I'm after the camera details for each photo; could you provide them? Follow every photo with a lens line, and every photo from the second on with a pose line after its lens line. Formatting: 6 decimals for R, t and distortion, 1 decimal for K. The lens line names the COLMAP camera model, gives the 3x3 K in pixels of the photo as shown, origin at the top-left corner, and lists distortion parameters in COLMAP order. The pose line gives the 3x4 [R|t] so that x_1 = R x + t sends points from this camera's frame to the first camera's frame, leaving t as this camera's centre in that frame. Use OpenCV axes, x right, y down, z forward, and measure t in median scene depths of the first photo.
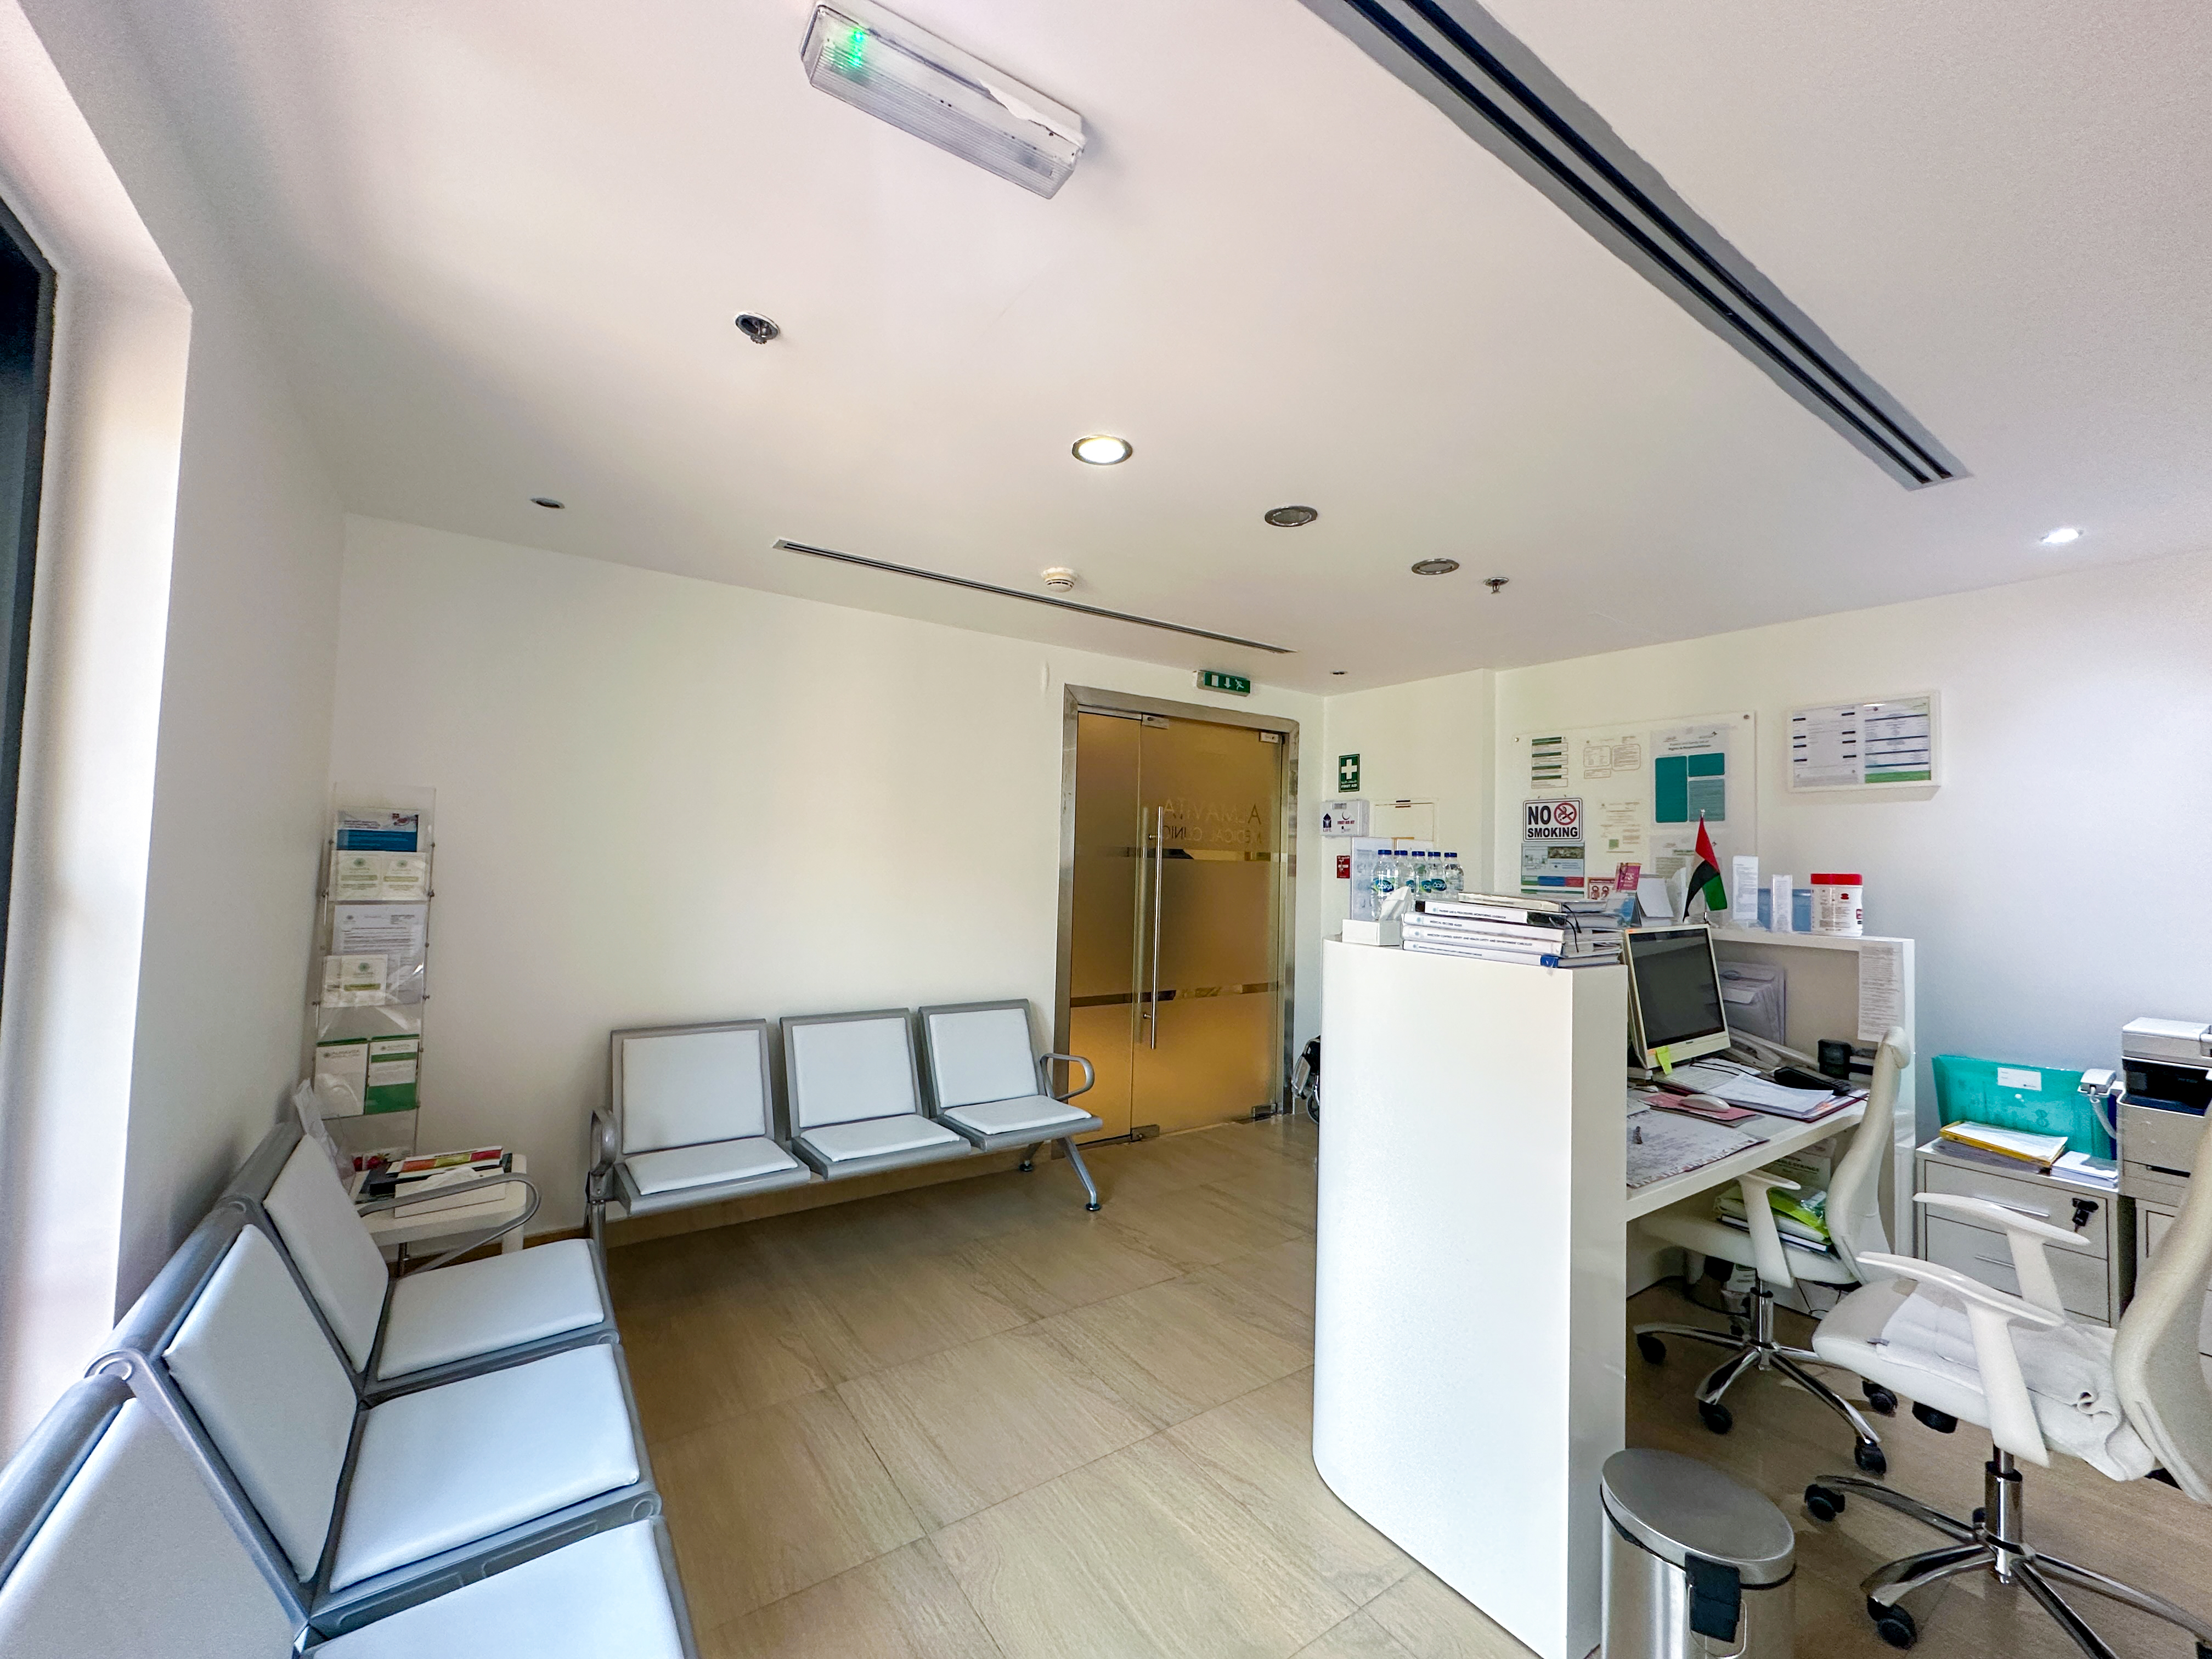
lens RADIAL K [[884.6, 0, 1106.0], [0, 884.6, 829.5], [0, 0, 1]] dist [-0.000575, 0.000432]
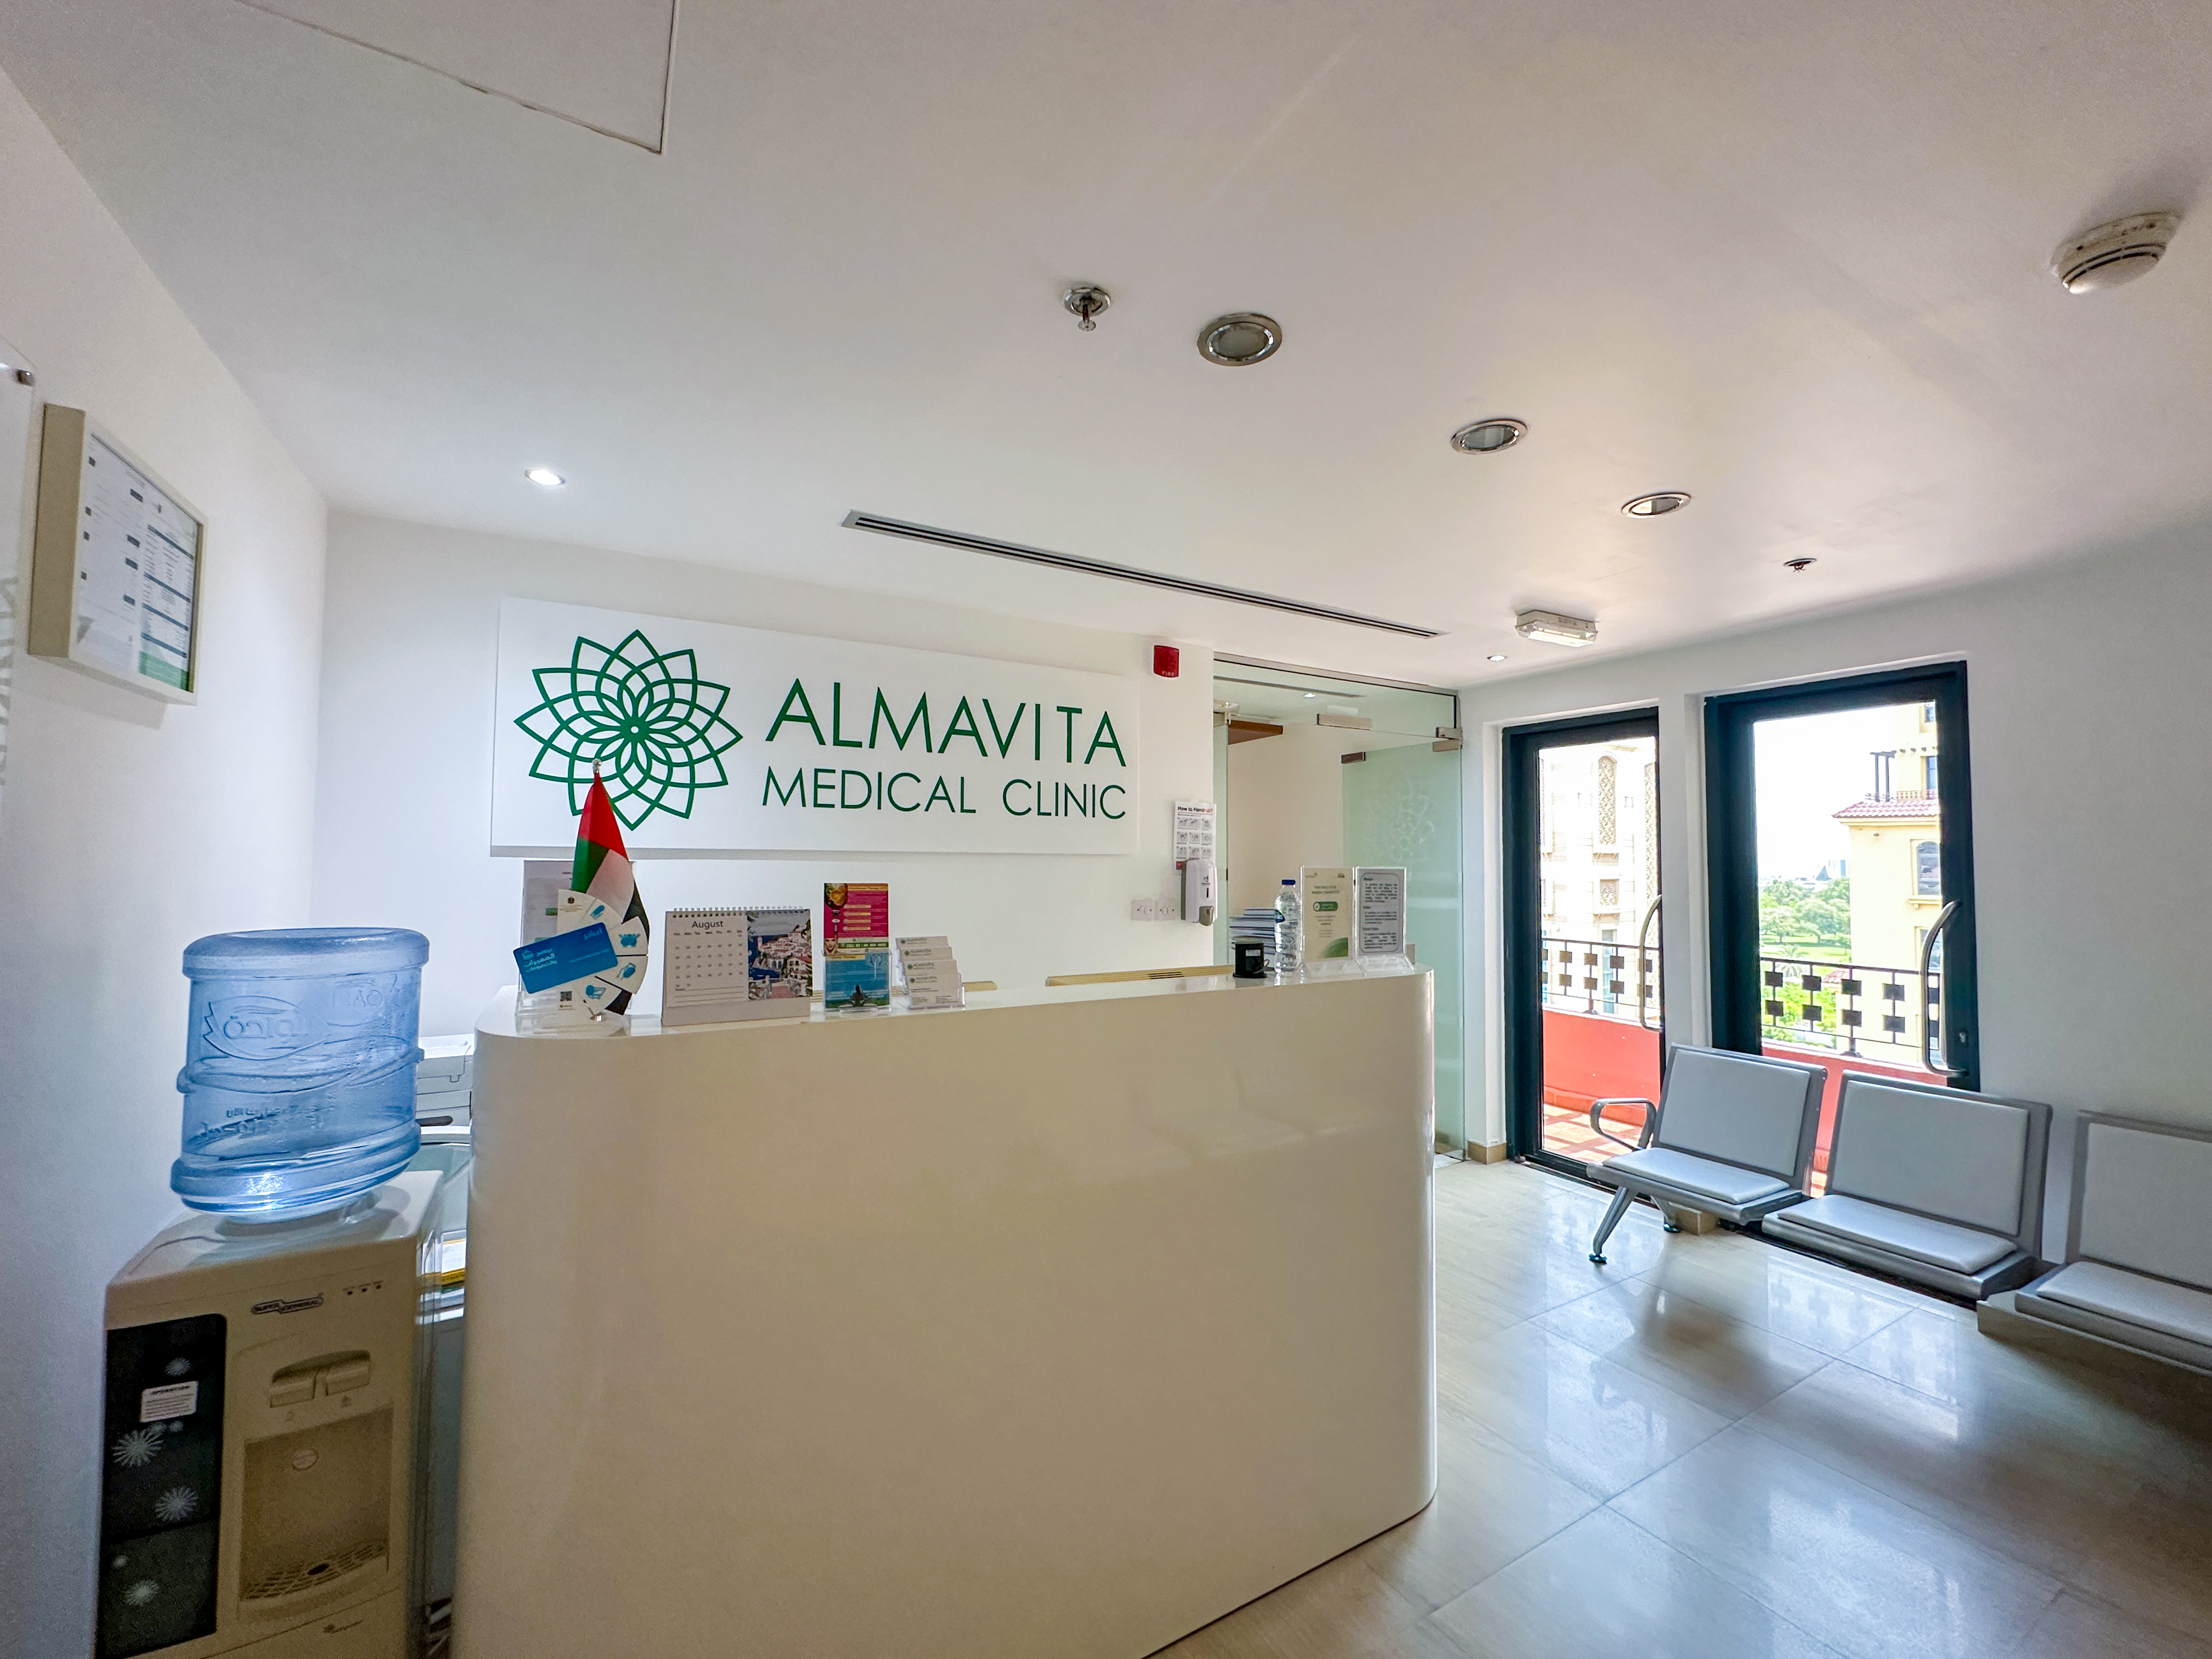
lens RADIAL K [[884.6, 0, 1106.0], [0, 884.6, 829.5], [0, 0, 1]] dist [-0.000575, 0.000432]
pose [[-0.996608, -0.032617, 0.075559, 0.328700], [-0.038249, 0.996499, -0.074335, 0.031757], [-0.072870, -0.076973, -0.994367, 1.234855]]
